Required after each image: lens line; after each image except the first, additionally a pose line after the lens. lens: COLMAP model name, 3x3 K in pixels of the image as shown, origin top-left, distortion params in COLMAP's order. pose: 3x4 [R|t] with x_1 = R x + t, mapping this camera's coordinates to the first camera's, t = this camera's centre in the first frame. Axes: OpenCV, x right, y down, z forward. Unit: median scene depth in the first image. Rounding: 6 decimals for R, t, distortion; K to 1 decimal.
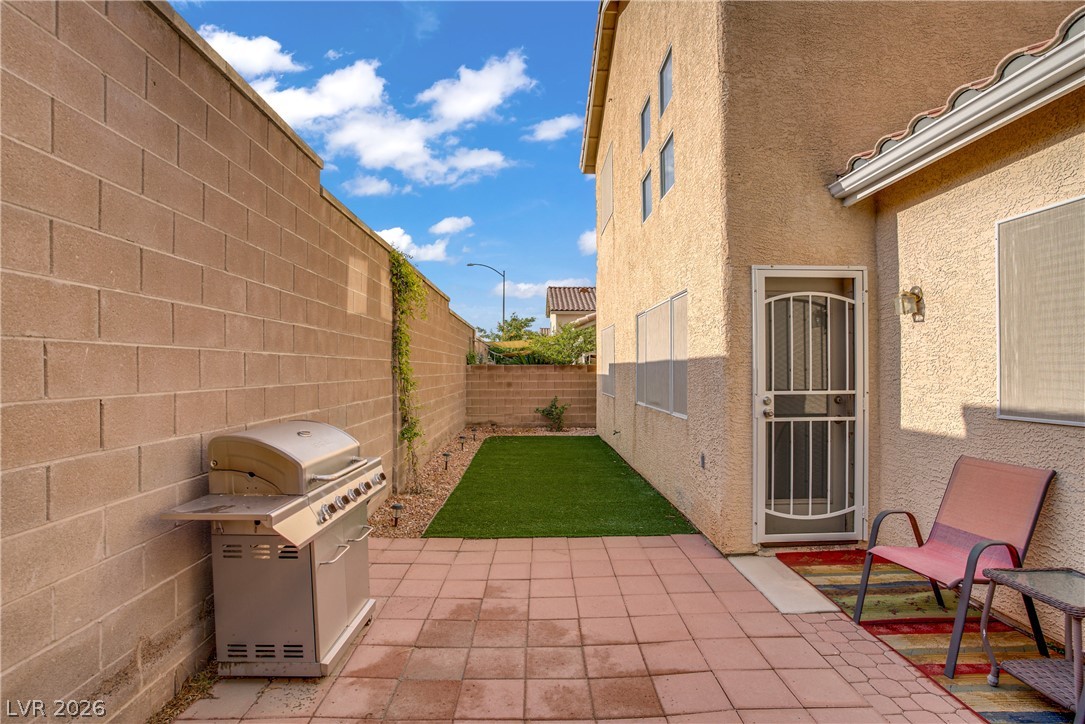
lens RADIAL K [[531.2, 0, 542.7], [0, 531.2, 367.9], [0, 0, 1]] dist [-0.084567, 0.039392]
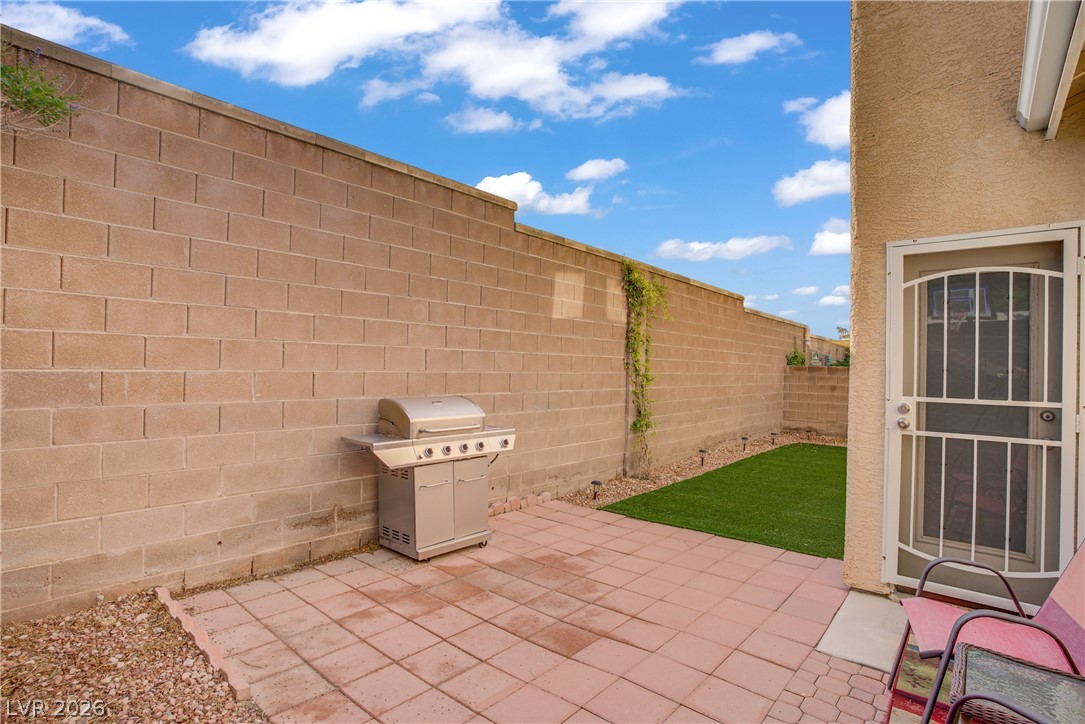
lens RADIAL K [[540.8, 0, 542.5], [0, 540.8, 362.0], [0, 0, 1]] dist [-0.090566, 0.041339]
pose [[0.749276, 0.013061, -0.662130, 0.539789], [-0.021857, 0.999749, -0.005014, 0.007474], [0.661898, 0.018229, 0.749373, 0.028831]]
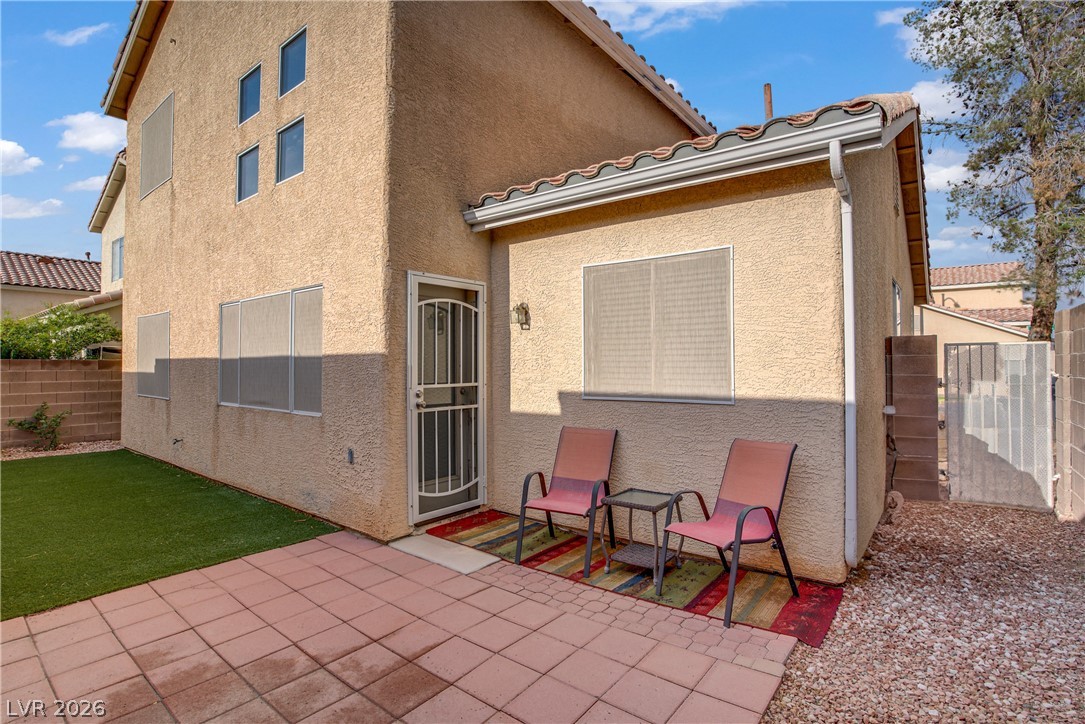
lens RADIAL K [[531.7, 0, 540.3], [0, 531.7, 356.0], [0, 0, 1]] dist [-0.090213, 0.043604]
pose [[0.636735, 0.014217, 0.770952, -0.271255], [-0.001305, 0.999848, -0.017361, 0.001647], [-0.771082, 0.010048, 0.636657, 0.086485]]
